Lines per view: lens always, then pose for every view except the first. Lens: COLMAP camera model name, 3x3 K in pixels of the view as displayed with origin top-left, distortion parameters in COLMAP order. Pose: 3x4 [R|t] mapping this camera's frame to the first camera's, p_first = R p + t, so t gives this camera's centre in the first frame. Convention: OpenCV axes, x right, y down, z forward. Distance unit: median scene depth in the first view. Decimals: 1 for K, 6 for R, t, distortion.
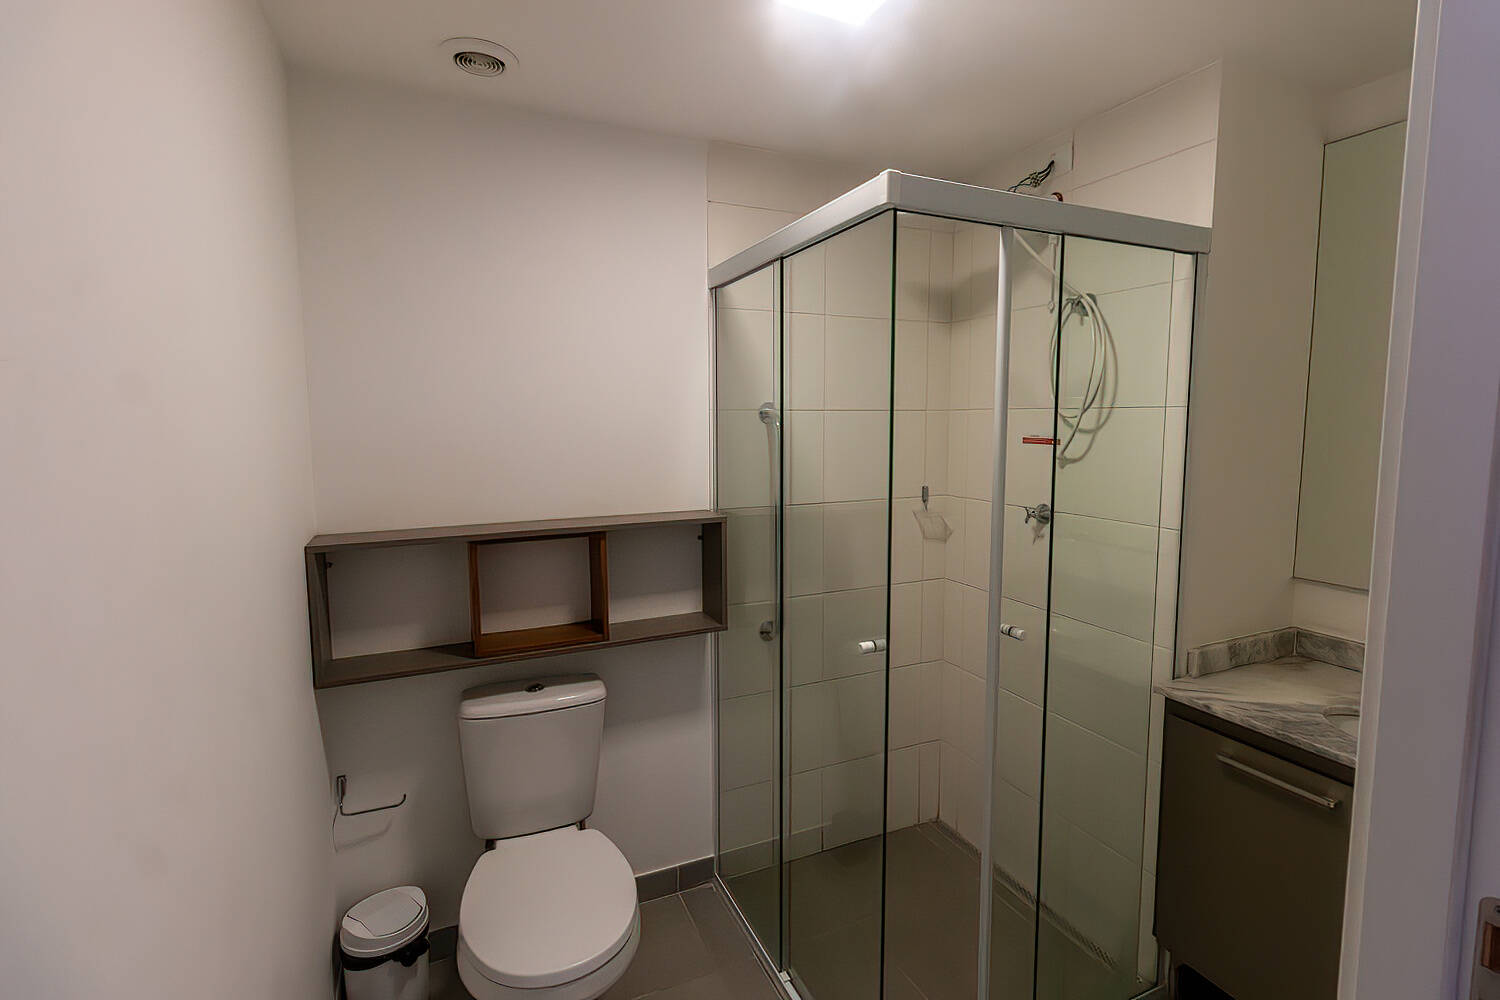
lens RADIAL K [[699.3, 0, 752.0], [0, 699.3, 490.2], [0, 0, 1]] dist [0.002509, 0.000810]
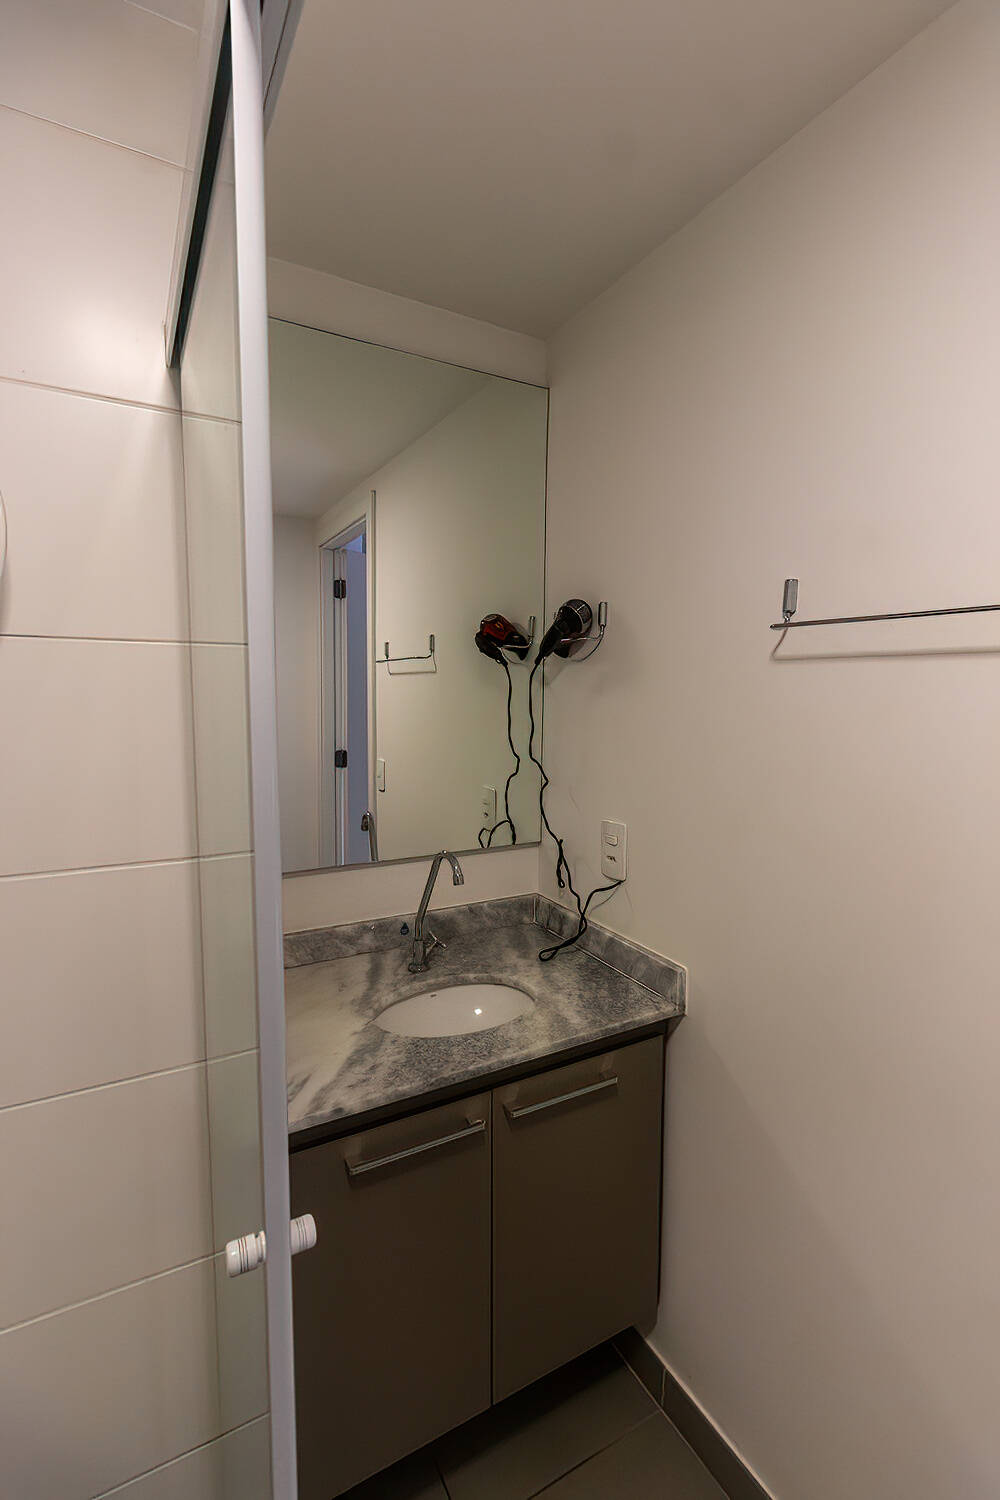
lens RADIAL K [[685.3, 0, 507.1], [0, 685.3, 757.7], [0, 0, 1]] dist [0.001099, 0.000733]
pose [[-0.088068, -0.091126, 0.991938, 0.043462], [0.093912, 0.990612, 0.099342, -0.059290], [-0.991678, 0.101904, -0.078683, 0.869985]]
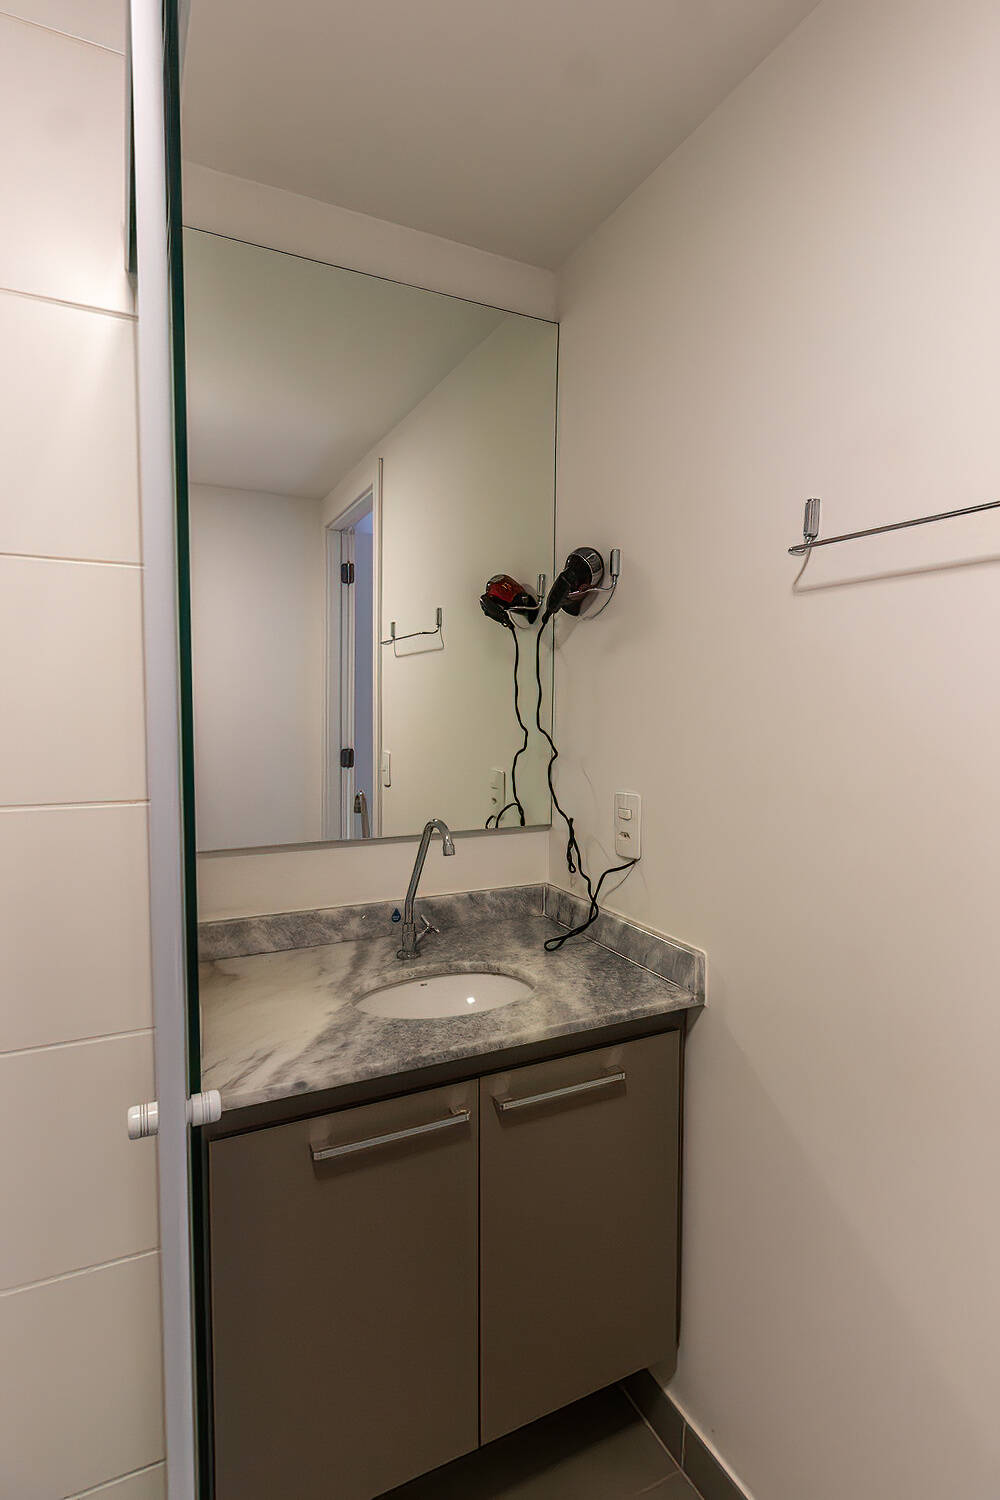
lens RADIAL K [[763.4, 0, 506.9], [0, 763.4, 755.3], [0, 0, 1]] dist [0.000034, 0.000126]
pose [[-0.039550, -0.060380, 0.997392, 0.033546], [0.095137, 0.993410, 0.063912, 0.016119], [-0.994678, 0.097417, -0.033545, 0.832642]]
